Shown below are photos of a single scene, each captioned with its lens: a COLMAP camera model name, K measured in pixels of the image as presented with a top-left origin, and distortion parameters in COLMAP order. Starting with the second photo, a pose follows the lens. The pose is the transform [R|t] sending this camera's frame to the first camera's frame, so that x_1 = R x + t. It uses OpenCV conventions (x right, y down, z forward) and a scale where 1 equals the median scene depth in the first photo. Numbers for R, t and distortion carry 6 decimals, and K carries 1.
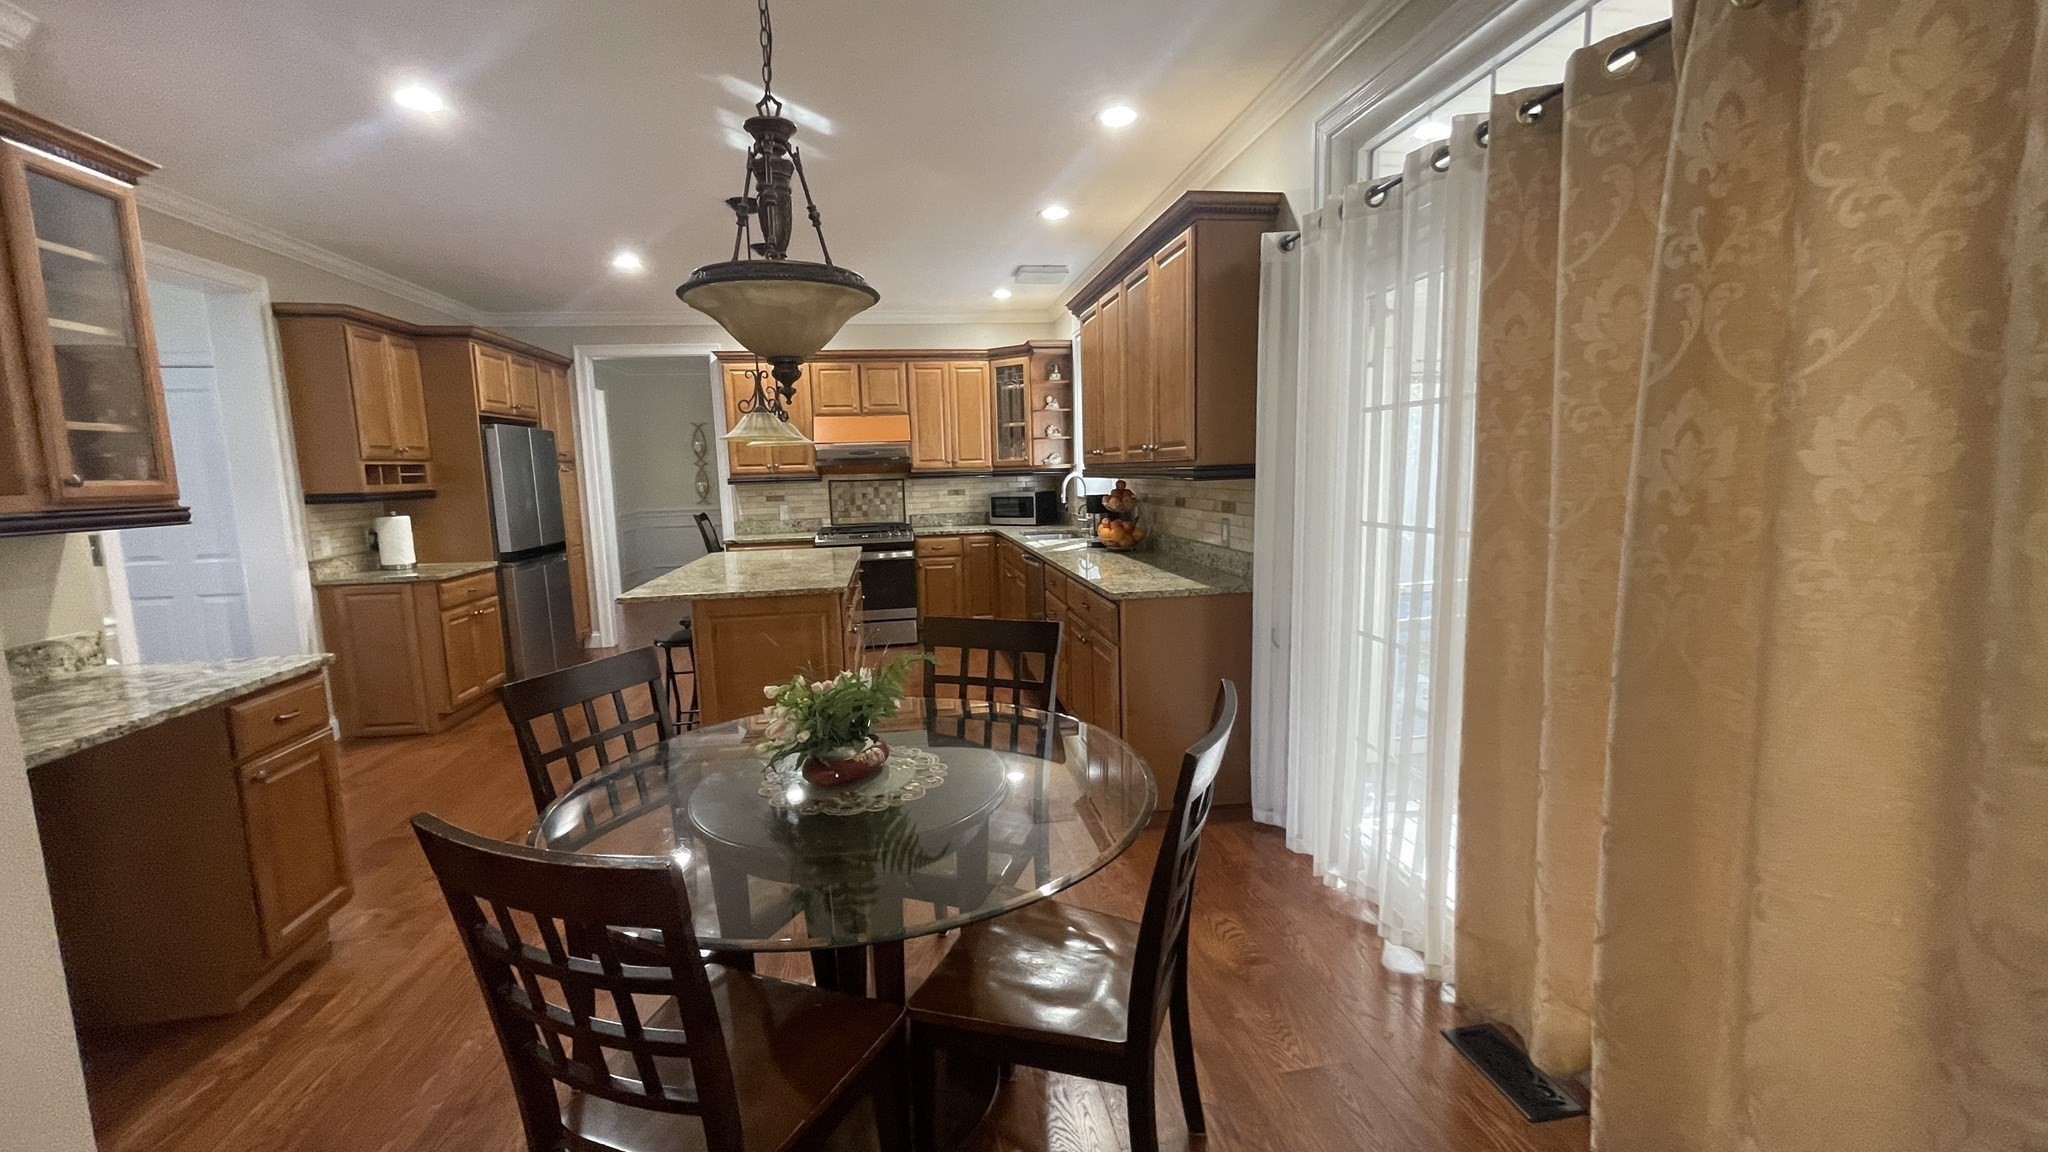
lens RADIAL K [[842.0, 0, 998.5], [0, 842.0, 576.0], [0, 0, 1]] dist [-0.000061, -0.000084]
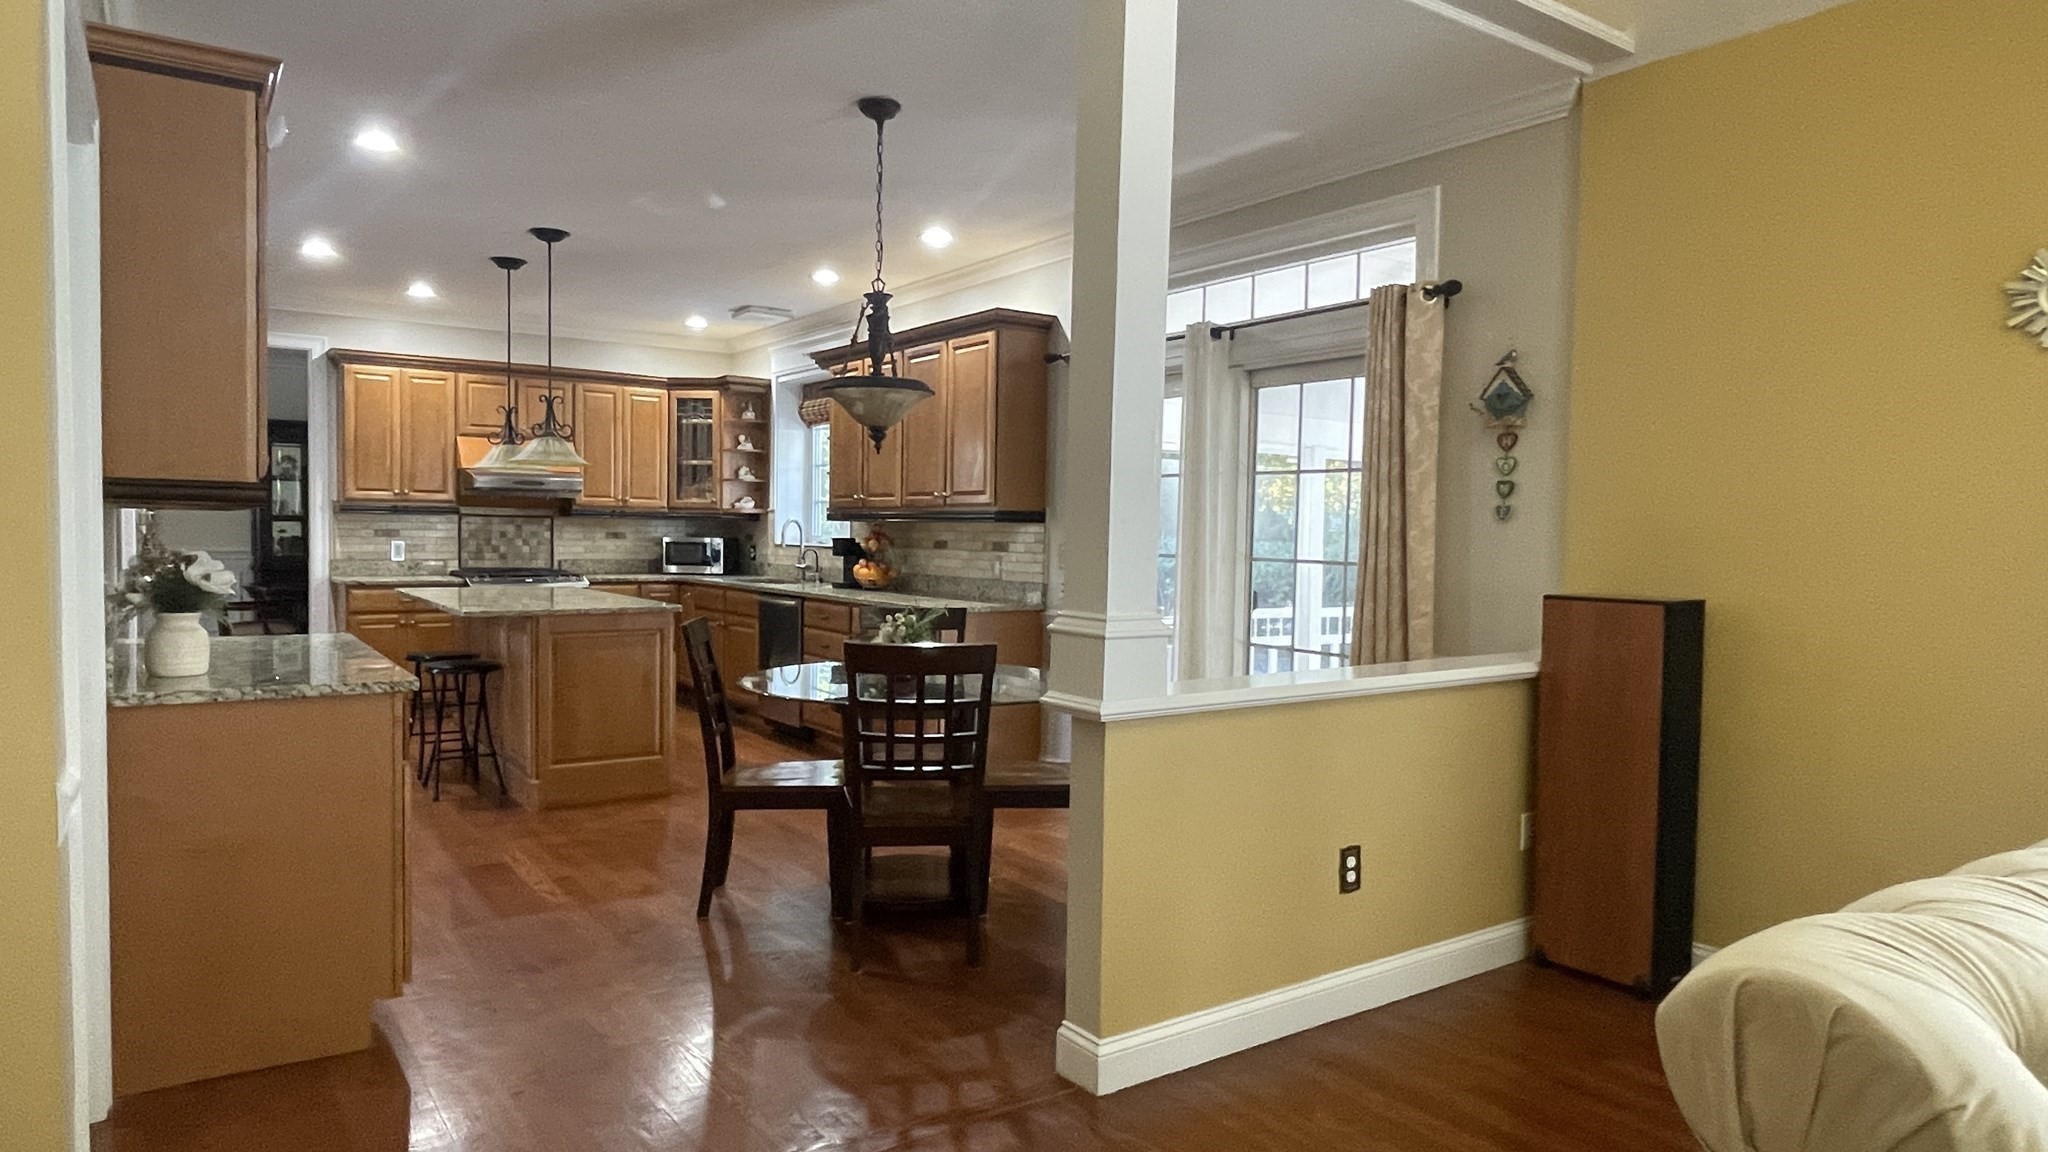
lens RADIAL K [[1223.6, 0, 1024.0], [0, 1223.6, 576.0], [0, 0, 1]] dist [-0.002693, -0.000697]
pose [[0.886243, 0.027488, 0.462404, -0.274385], [0.015417, 0.995934, -0.088753, 0.063089], [-0.462964, 0.085785, 0.882216, -0.308743]]
